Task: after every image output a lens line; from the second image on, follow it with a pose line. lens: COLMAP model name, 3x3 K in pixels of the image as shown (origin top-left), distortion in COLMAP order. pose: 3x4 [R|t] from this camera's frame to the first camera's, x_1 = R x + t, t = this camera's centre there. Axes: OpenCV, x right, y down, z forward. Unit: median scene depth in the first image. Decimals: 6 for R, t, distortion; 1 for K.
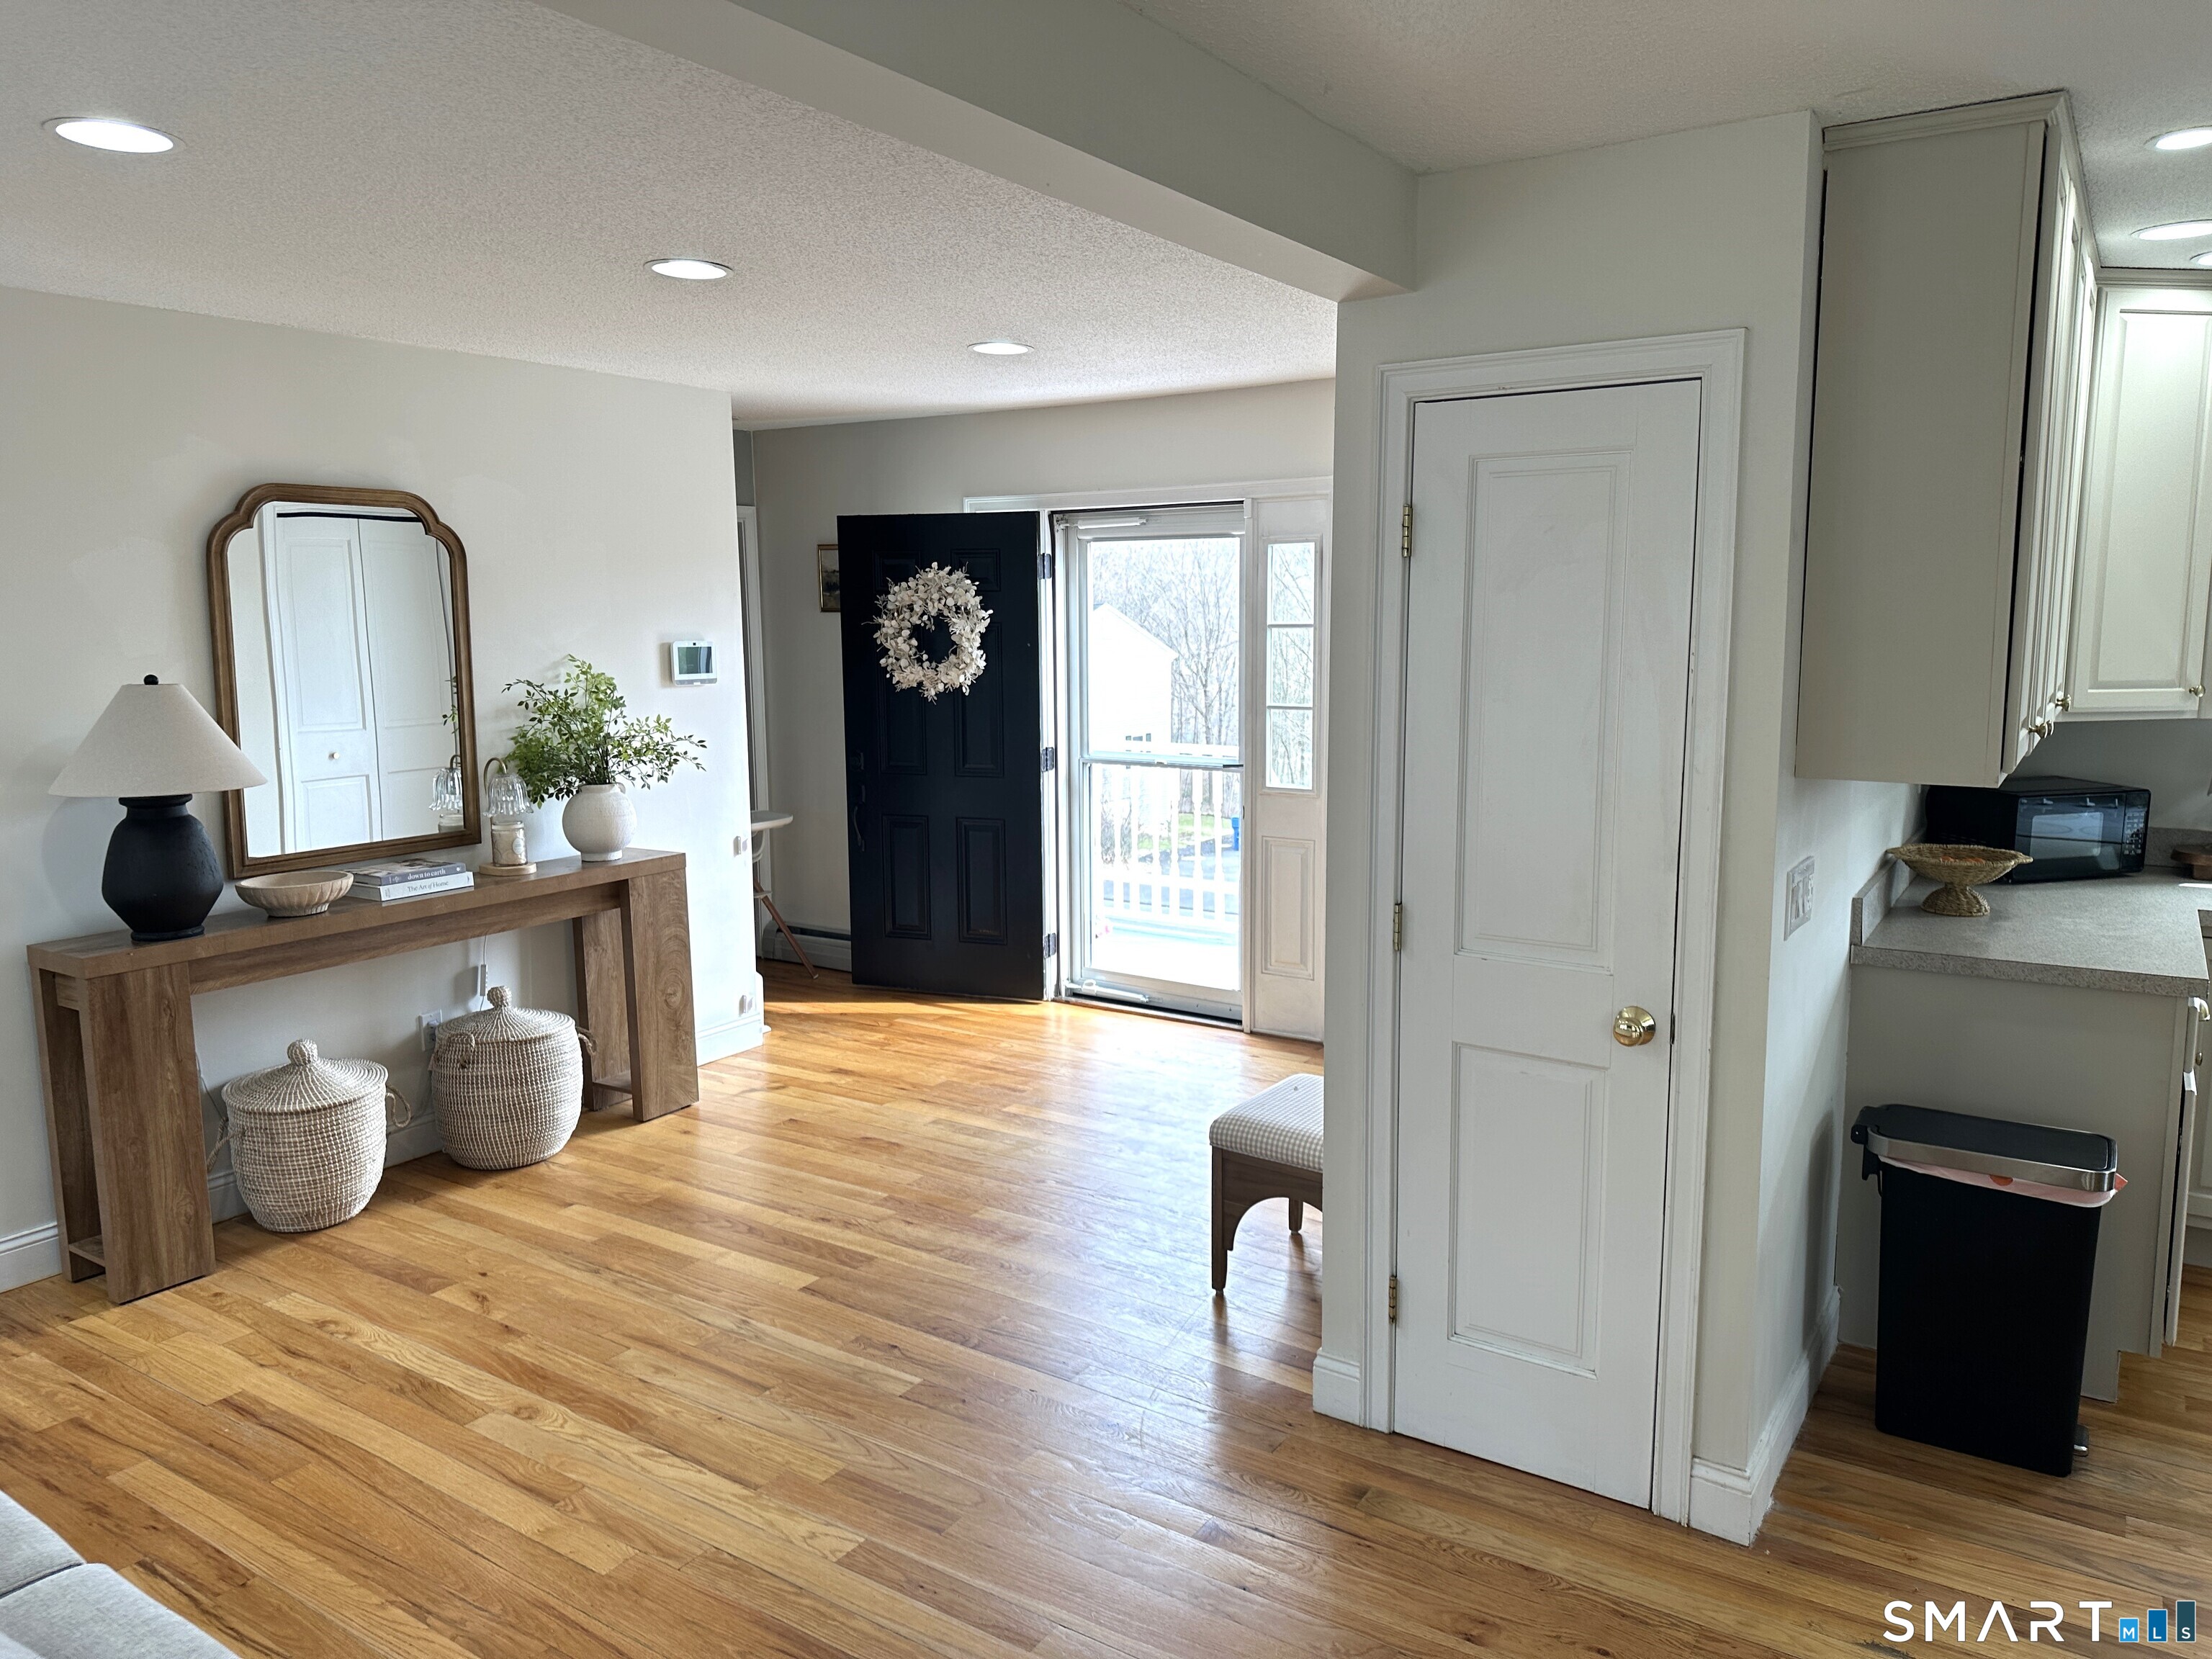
lens RADIAL K [[1530.5, 0, 1116.1], [0, 1530.5, 813.5], [0, 0, 1]] dist [0.047914, -0.059365]
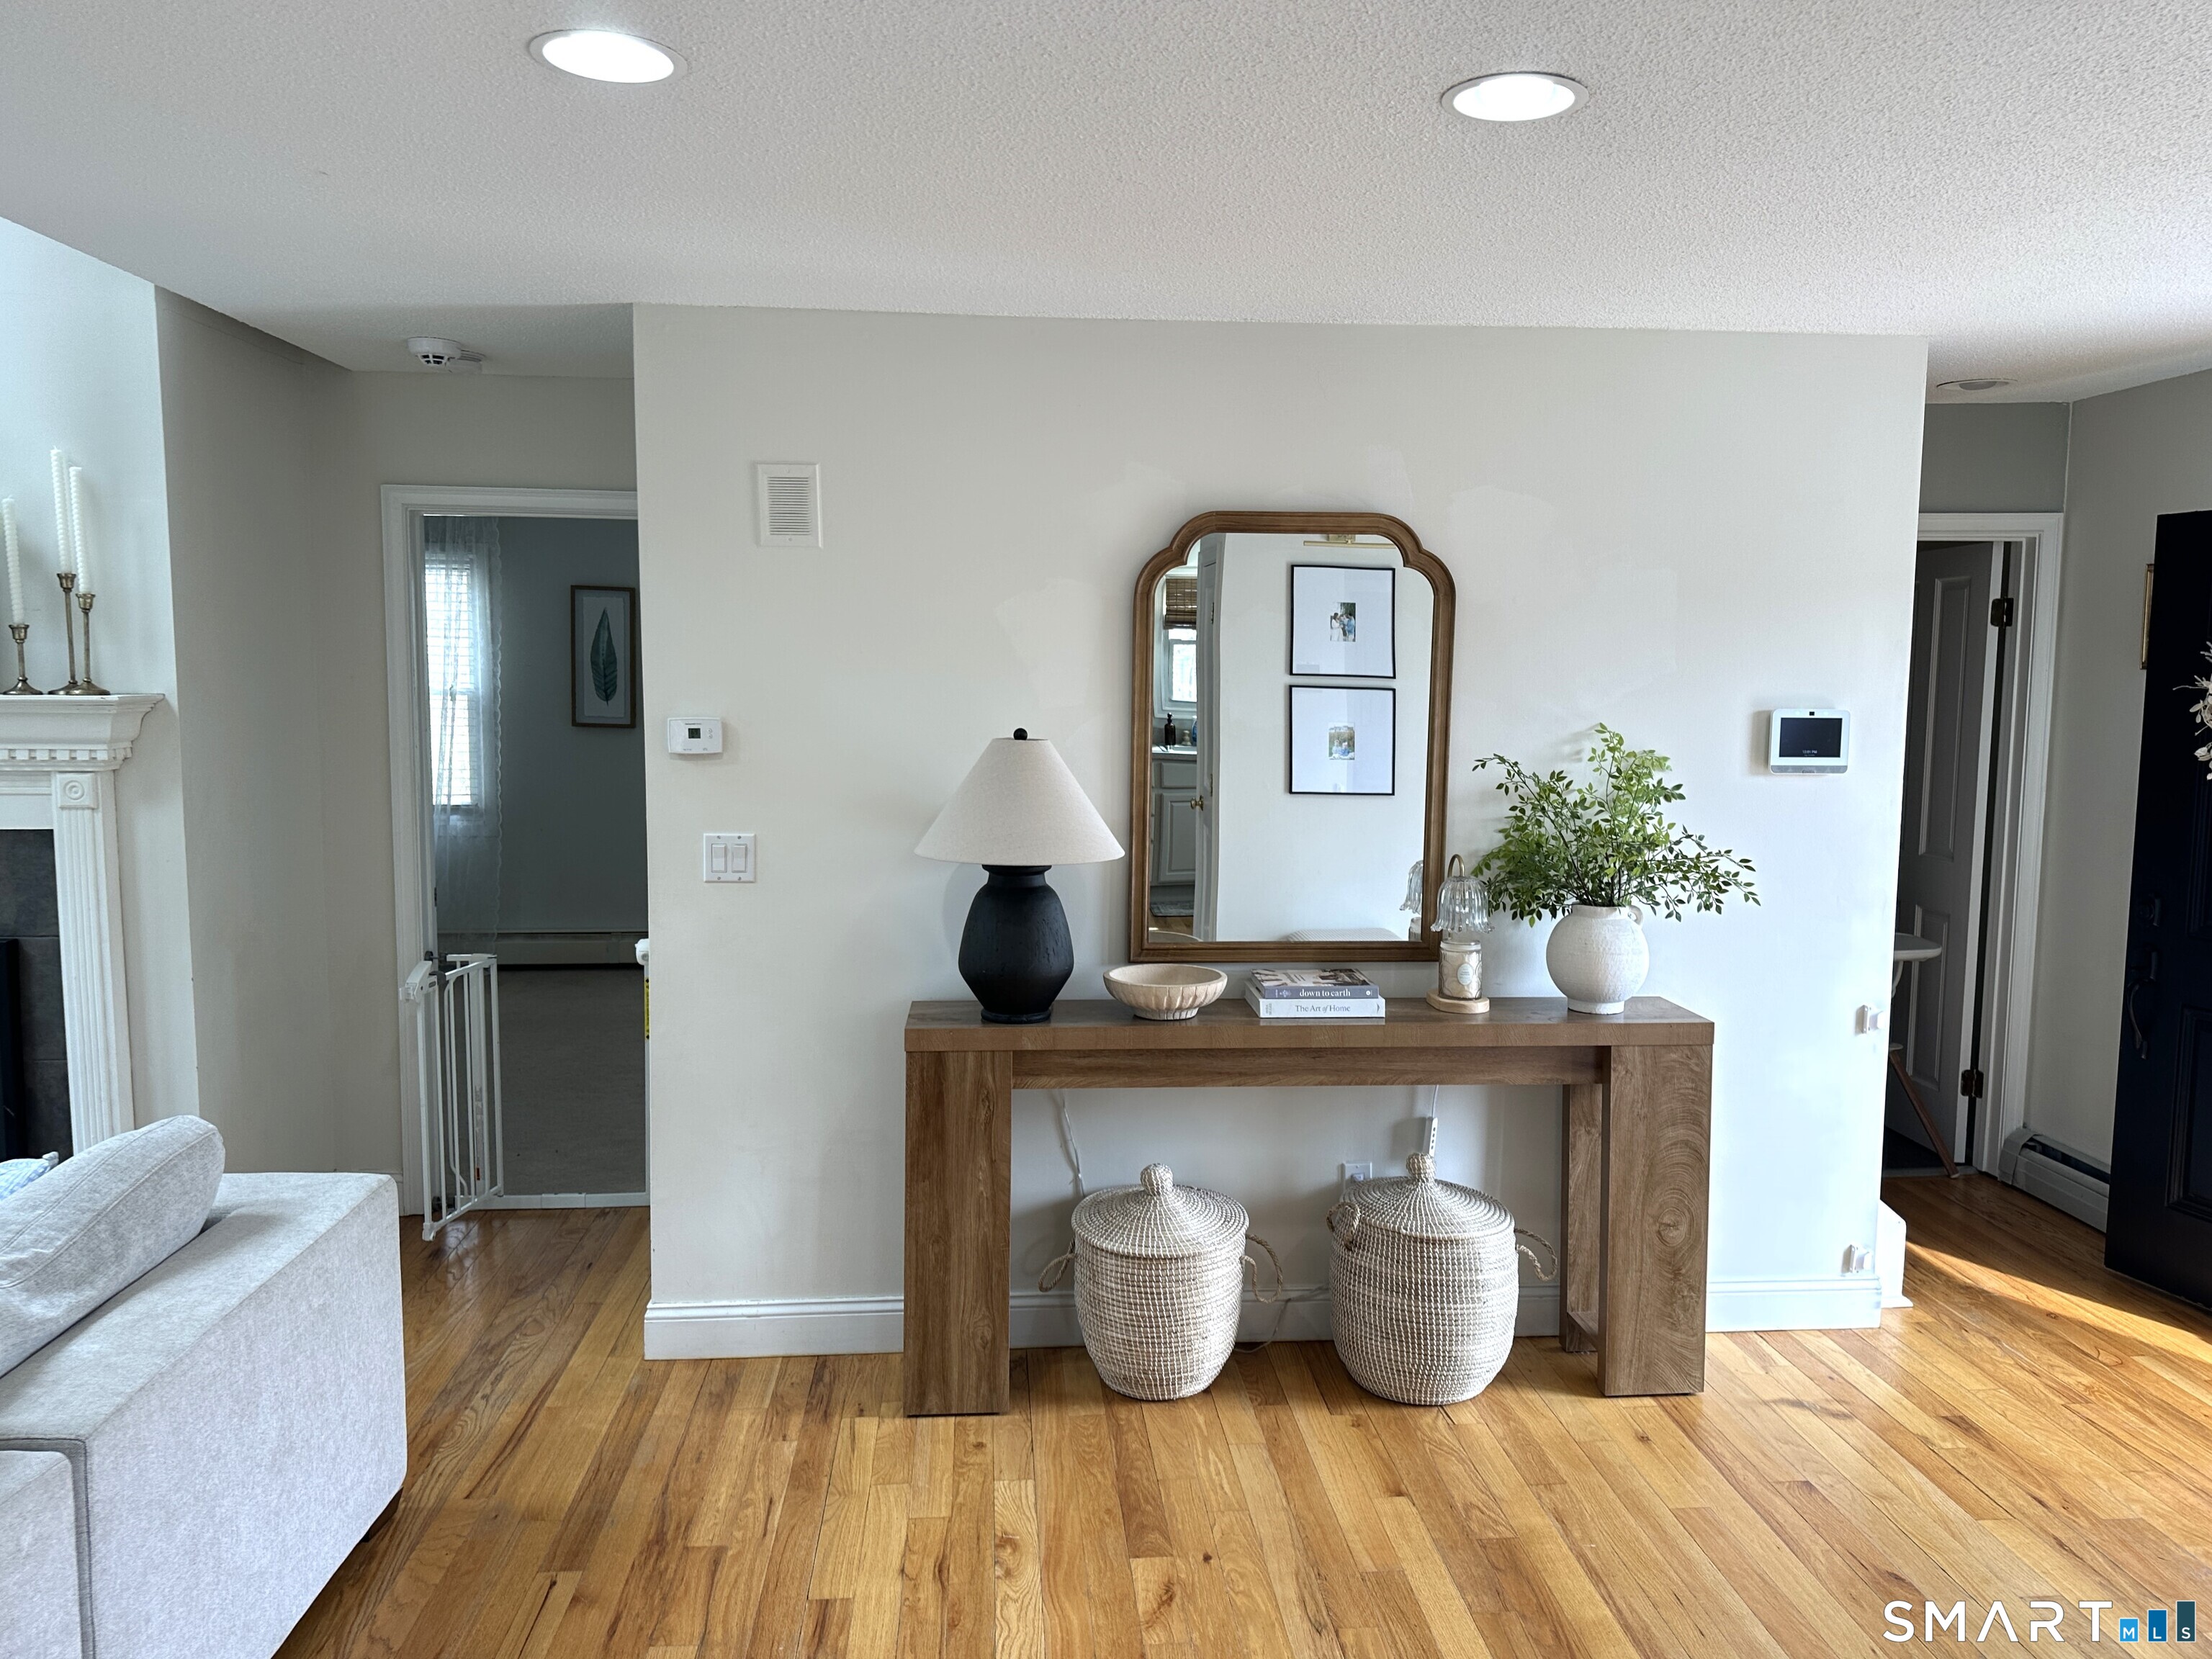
lens RADIAL K [[1576.1, 0, 1118.3], [0, 1576.1, 803.0], [0, 0, 1]] dist [0.069948, -0.086081]
pose [[0.613459, 0.082699, -0.785384, 0.131147], [-0.117529, 0.992988, 0.012758, -0.063237], [0.780932, 0.084479, 0.618877, 0.468261]]
